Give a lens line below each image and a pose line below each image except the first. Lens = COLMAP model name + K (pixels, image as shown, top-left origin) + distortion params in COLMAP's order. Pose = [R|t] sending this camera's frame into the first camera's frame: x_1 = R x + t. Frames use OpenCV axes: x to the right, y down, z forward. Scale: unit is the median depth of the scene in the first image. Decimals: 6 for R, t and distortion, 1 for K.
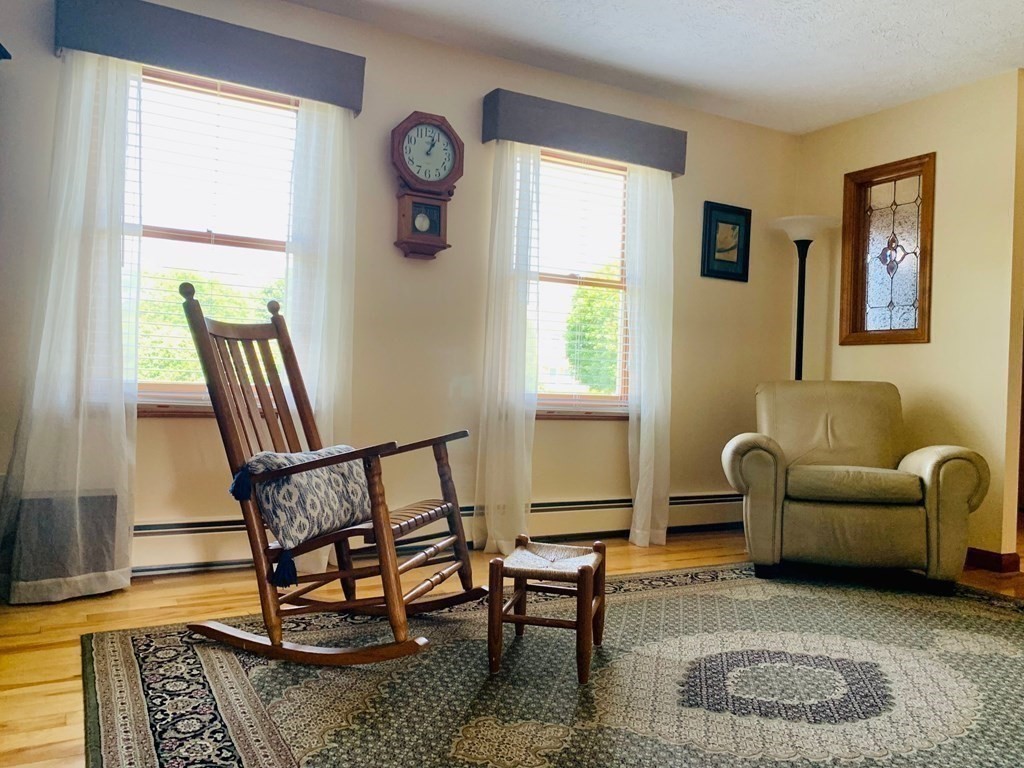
lens RADIAL K [[789.6, 0, 506.3], [0, 789.6, 369.5], [0, 0, 1]] dist [0.056217, -0.075782]
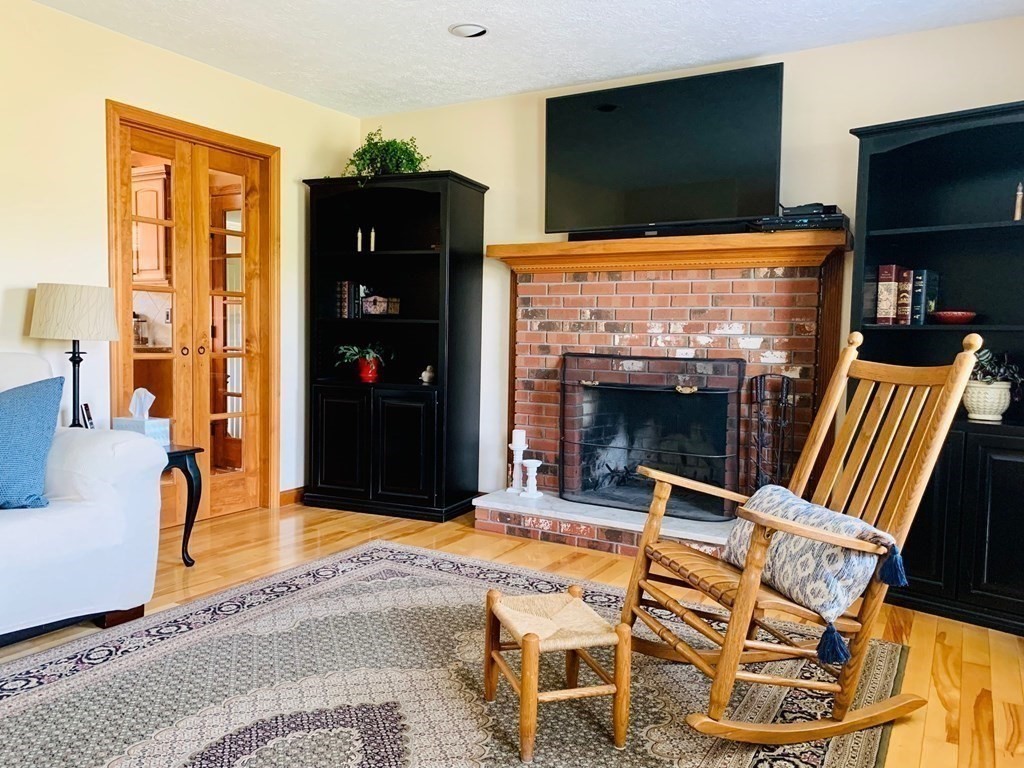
lens RADIAL K [[786.6, 0, 508.4], [0, 786.6, 386.3], [0, 0, 1]] dist [0.063427, -0.060893]
pose [[-0.860689, -0.017420, -0.508833, 0.627452], [-0.042949, 0.998336, 0.038470, -0.064247], [0.507316, 0.054965, -0.860005, 1.922035]]
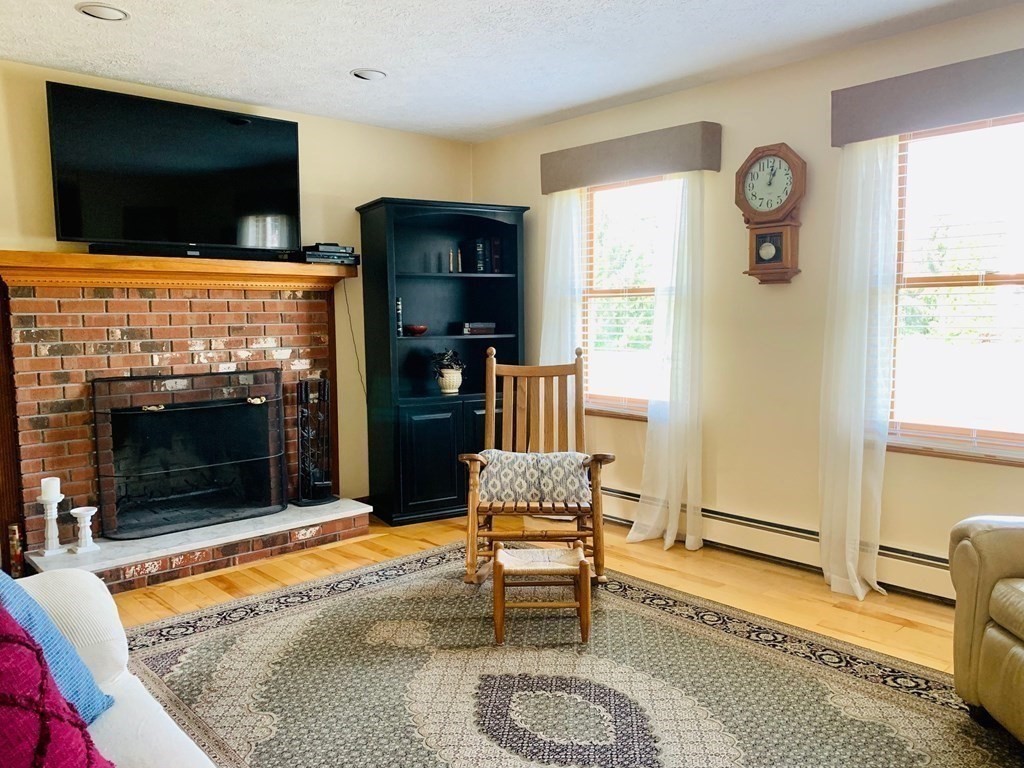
lens RADIAL K [[786.6, 0, 508.4], [0, 786.6, 386.3], [0, 0, 1]] dist [0.063427, -0.060893]
pose [[0.232026, 0.054728, -0.971169, 1.452740], [0.031320, 0.997478, 0.063693, -0.148475], [0.972205, -0.045196, 0.229726, 0.724643]]
